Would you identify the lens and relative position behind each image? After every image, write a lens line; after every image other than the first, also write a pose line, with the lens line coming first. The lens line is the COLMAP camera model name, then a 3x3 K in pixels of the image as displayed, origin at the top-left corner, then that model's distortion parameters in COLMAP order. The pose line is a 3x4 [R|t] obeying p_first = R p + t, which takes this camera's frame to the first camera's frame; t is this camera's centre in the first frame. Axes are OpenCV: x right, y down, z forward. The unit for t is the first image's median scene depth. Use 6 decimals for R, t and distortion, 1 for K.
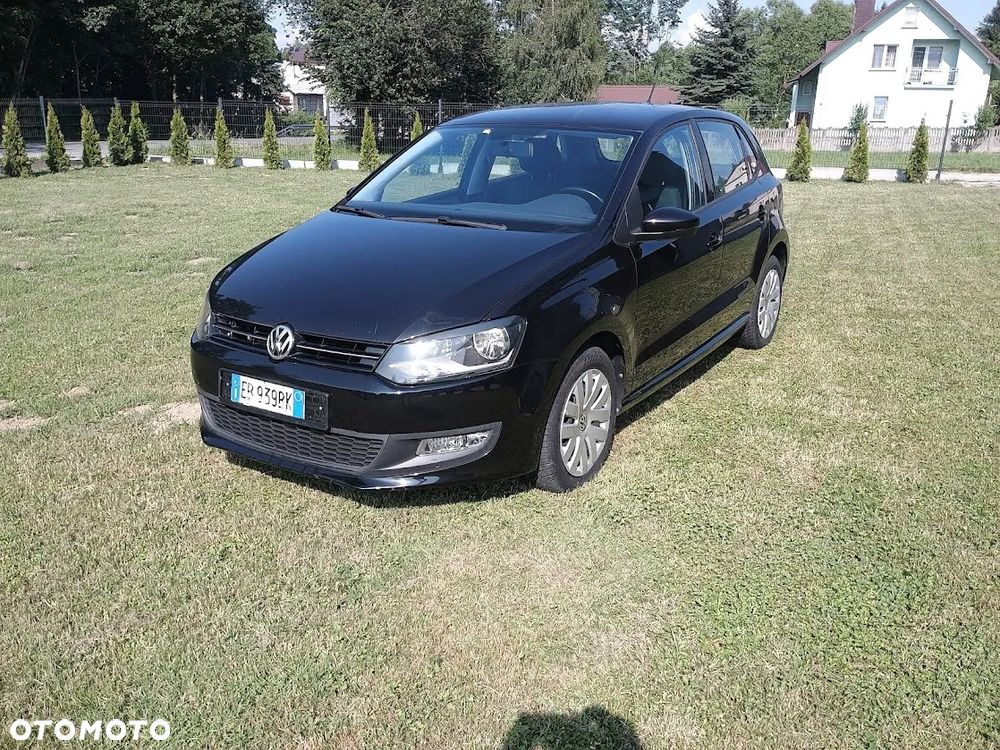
lens RADIAL K [[873.5, 0, 495.7], [0, 873.5, 393.0], [0, 0, 1]] dist [0.059304, -0.079847]
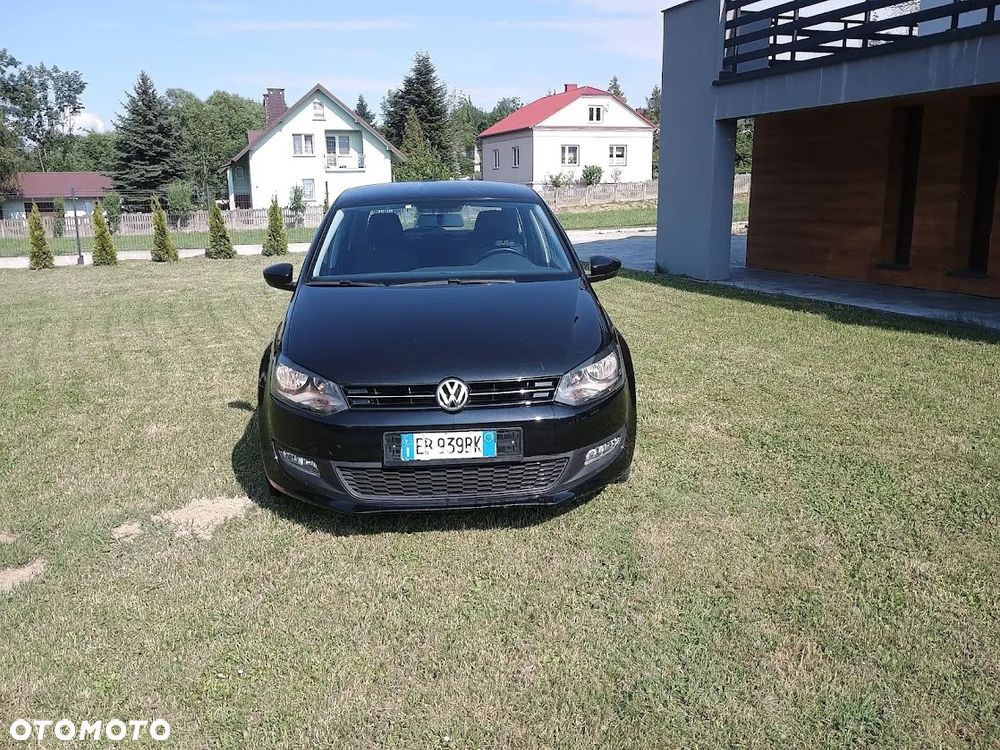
lens RADIAL K [[868.0, 0, 487.9], [0, 868.0, 377.5], [0, 0, 1]] dist [0.063023, -0.081973]
pose [[0.802852, -0.155417, 0.575565, -0.472402], [0.214006, 0.976208, -0.034915, -0.017738], [-0.556444, 0.151206, 0.817011, 0.047167]]
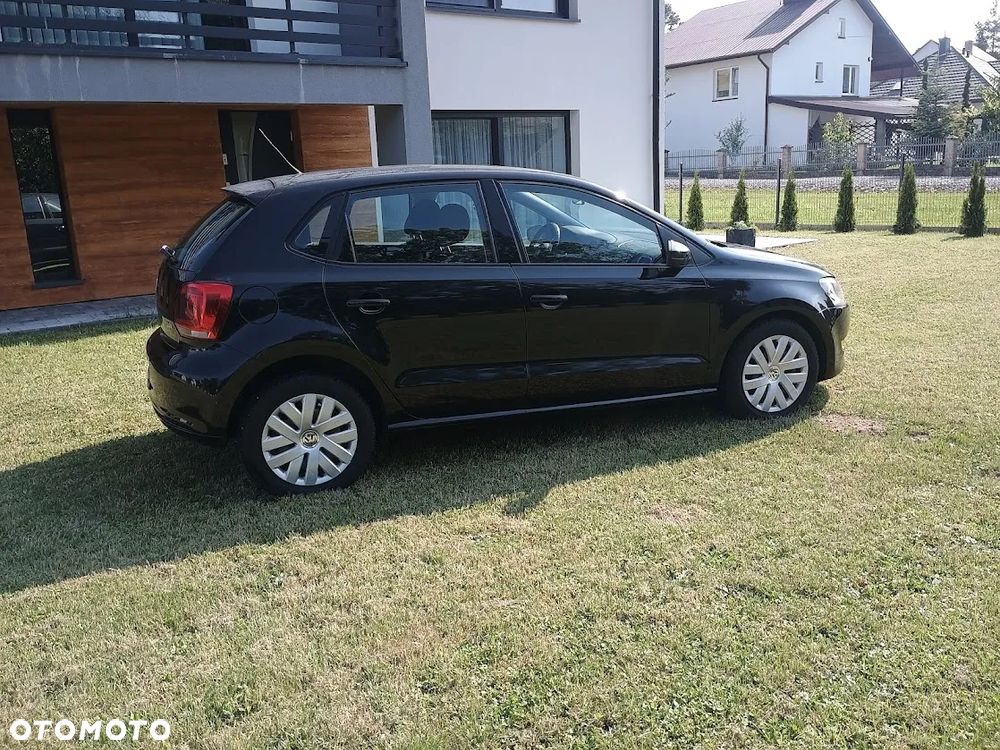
lens RADIAL K [[868.0, 0, 488.9], [0, 868.0, 369.3], [0, 0, 1]] dist [0.063023, -0.081973]
pose [[-0.799930, -0.114973, 0.588976, -0.474976], [0.217983, 0.858761, 0.463695, -0.501282], [-0.559102, 0.499310, -0.661887, 1.509869]]
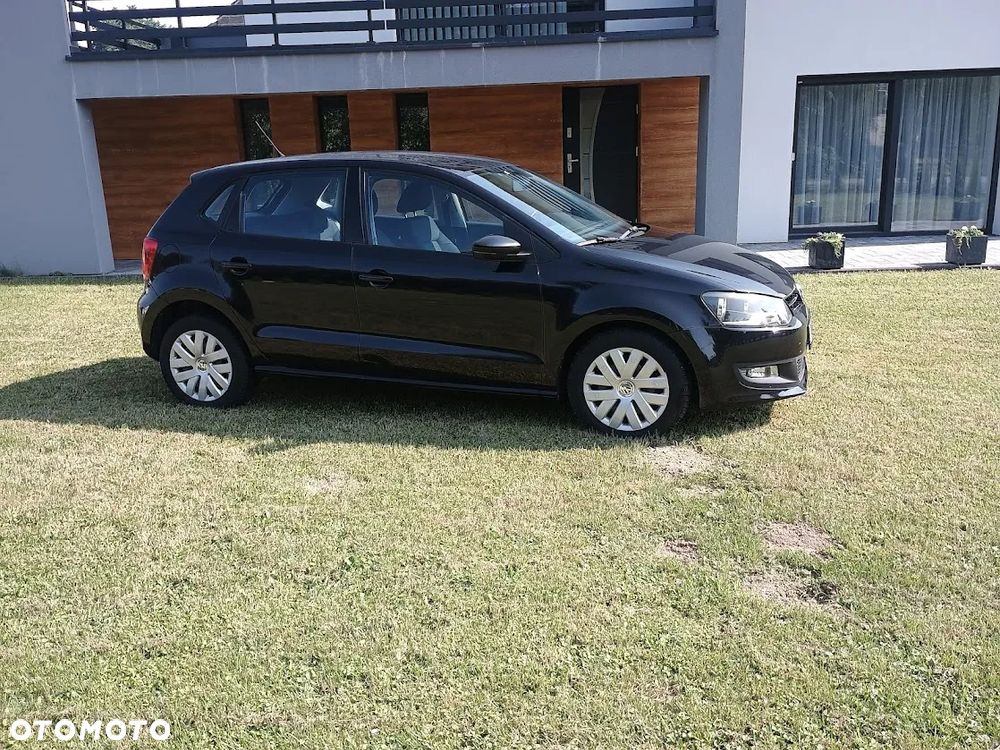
lens RADIAL K [[868.0, 0, 498.2], [0, 868.0, 376.7], [0, 0, 1]] dist [0.063023, -0.081973]
pose [[-0.246596, -0.246144, 0.937339, -0.900956], [0.331116, 0.887603, 0.320194, -0.335913], [-0.910798, 0.389326, -0.137377, 0.990851]]
